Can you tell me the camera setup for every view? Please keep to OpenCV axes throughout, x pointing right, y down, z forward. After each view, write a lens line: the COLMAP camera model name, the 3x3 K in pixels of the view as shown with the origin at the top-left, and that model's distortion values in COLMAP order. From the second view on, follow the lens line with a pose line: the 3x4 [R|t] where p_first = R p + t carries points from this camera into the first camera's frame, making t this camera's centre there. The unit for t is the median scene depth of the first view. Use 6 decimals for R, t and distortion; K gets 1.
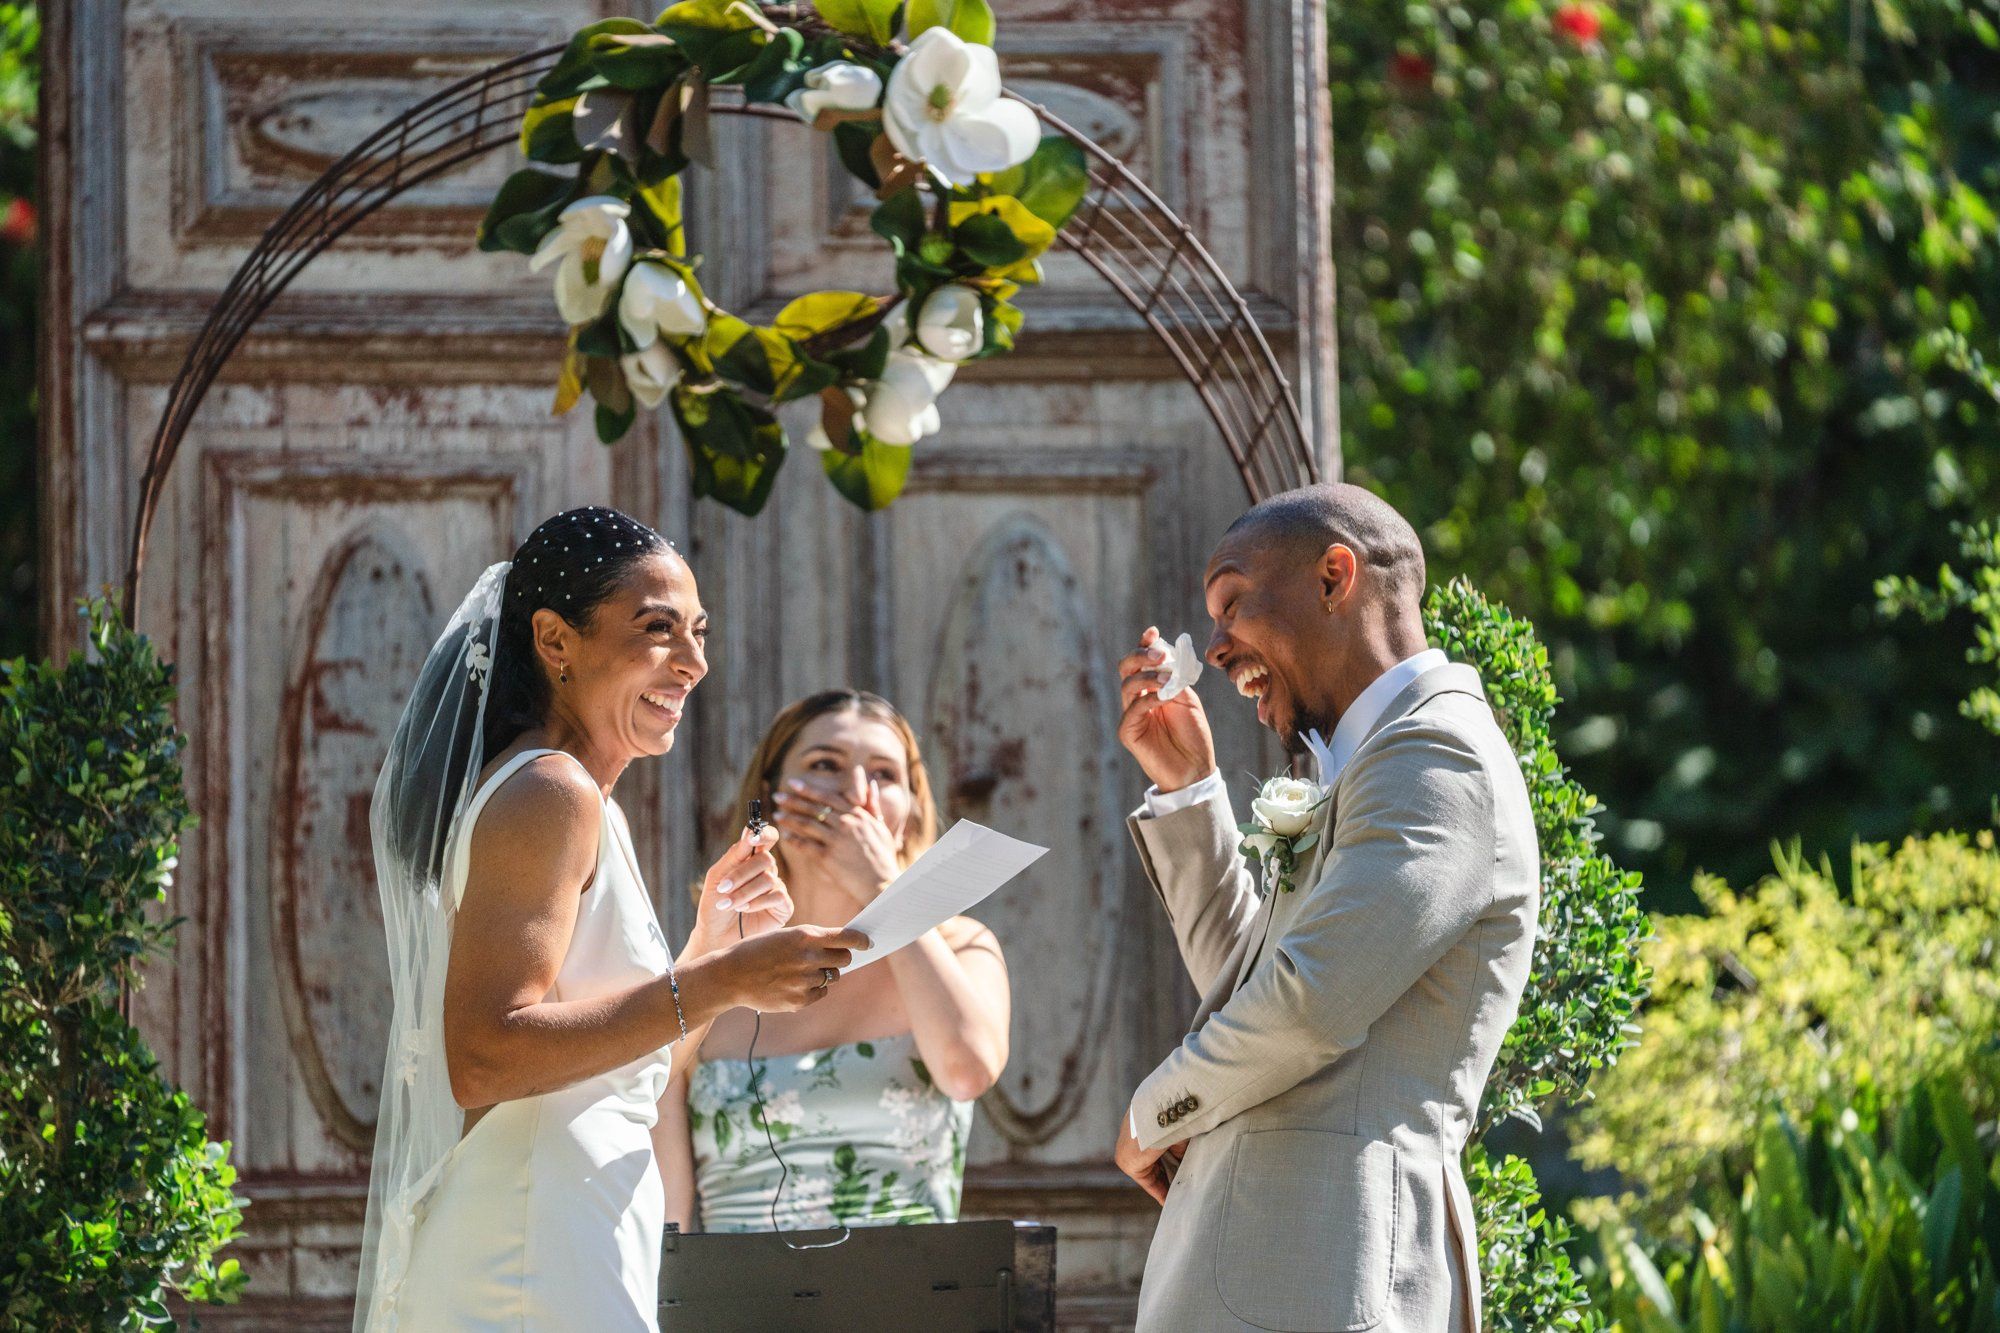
lens RADIAL K [[11671.1, 0, 1001.9], [0, 11671.1, 747.9], [0, 0, 1]] dist [0.622774, 6.780417]
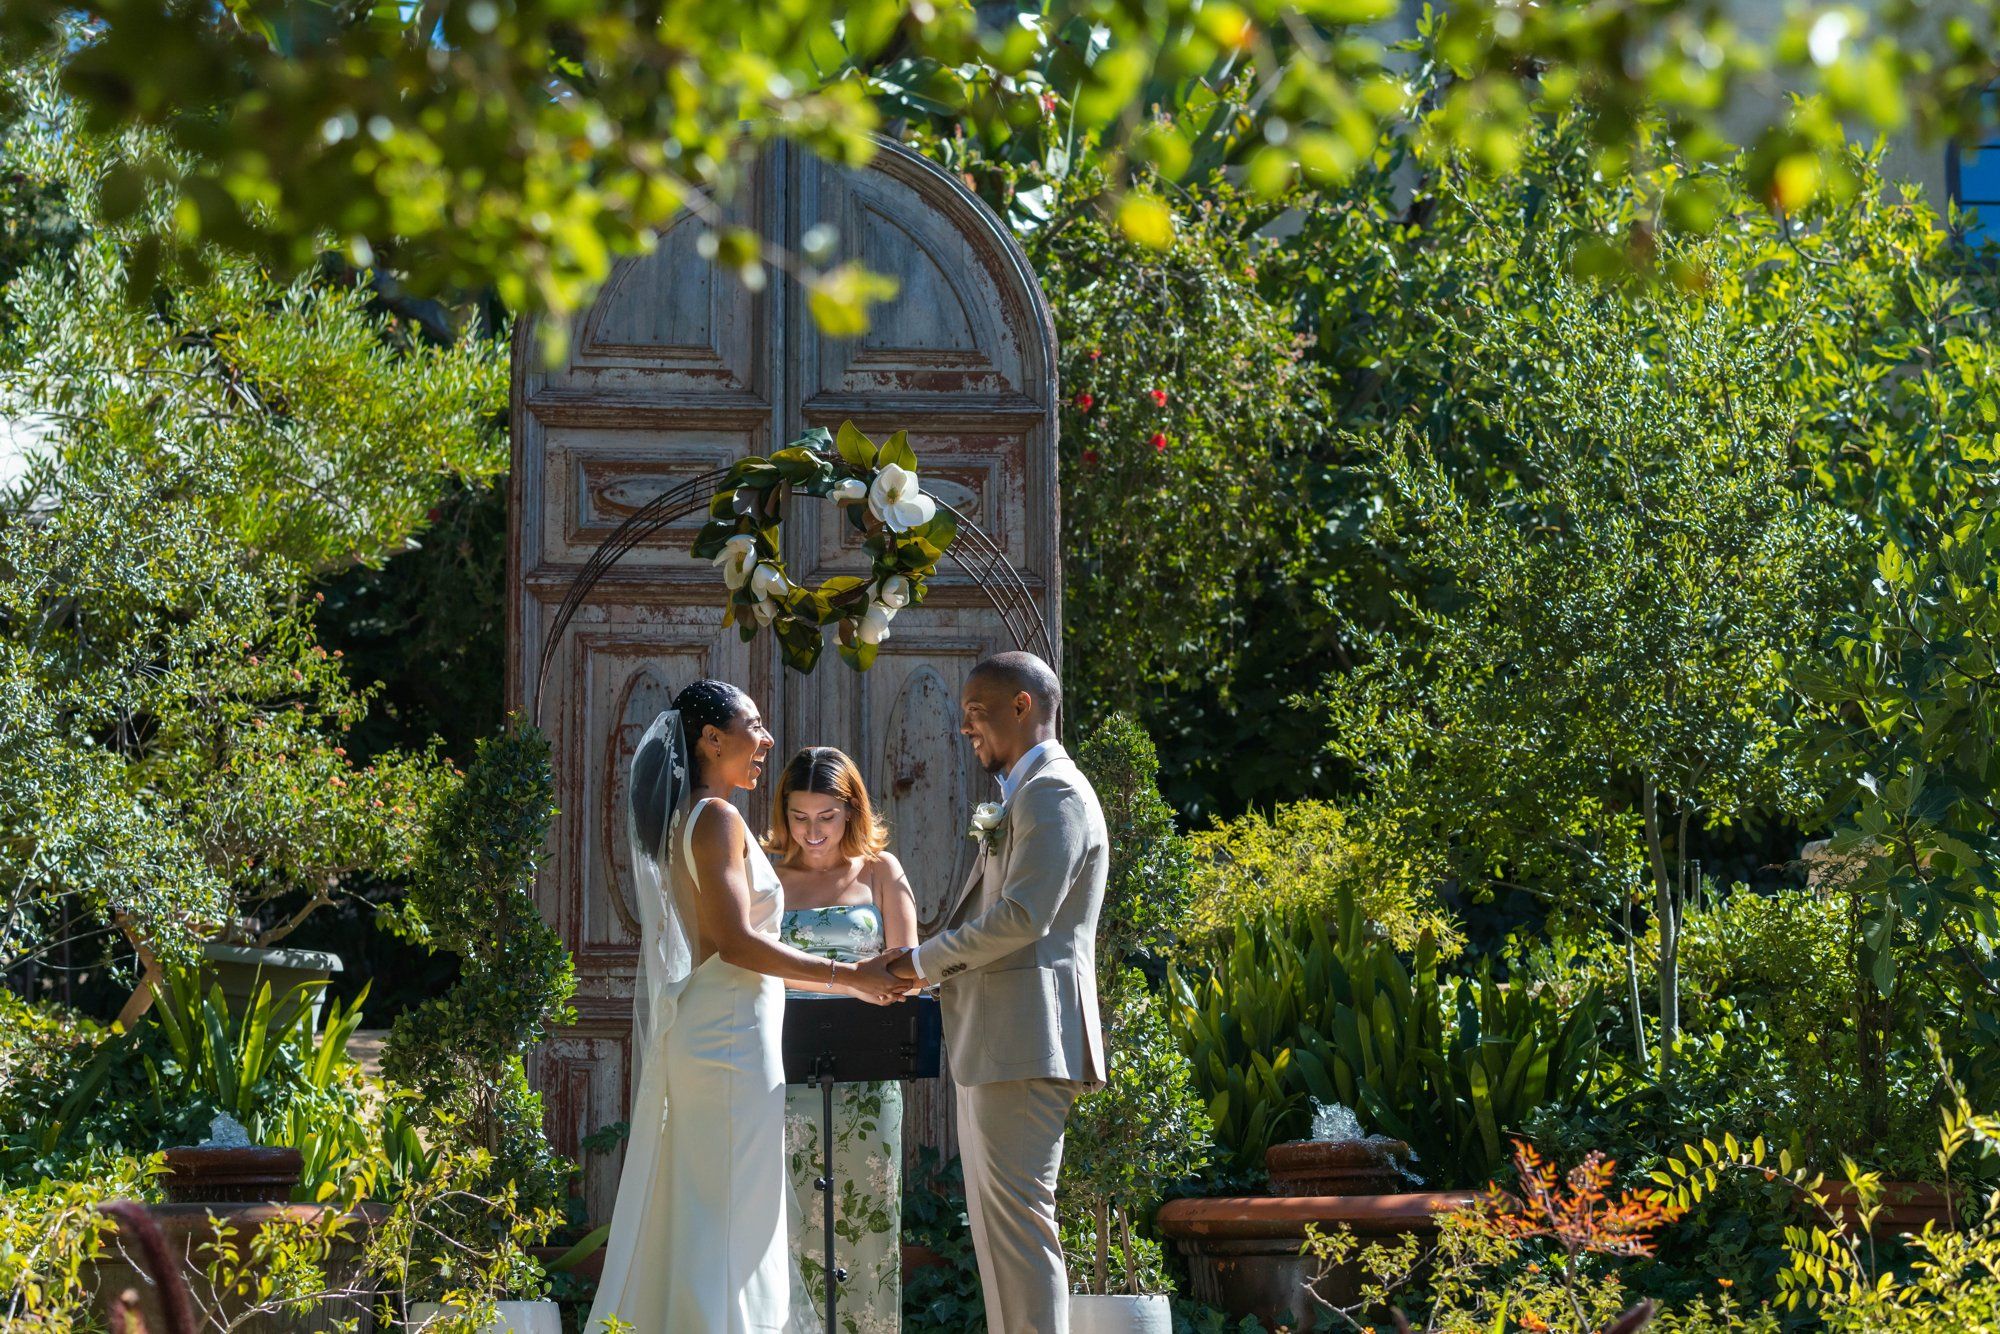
lens RADIAL K [[4281.6, 0, 1000.0], [0, 4281.6, 667.0], [0, 0, 1]] dist [0.016618, 0.398108]
pose [[0.999716, 0.015637, 0.017974, 0.001139], [-0.015697, 0.999872, 0.003201, -0.024488], [-0.017922, -0.003482, 0.999833, 0.158946]]
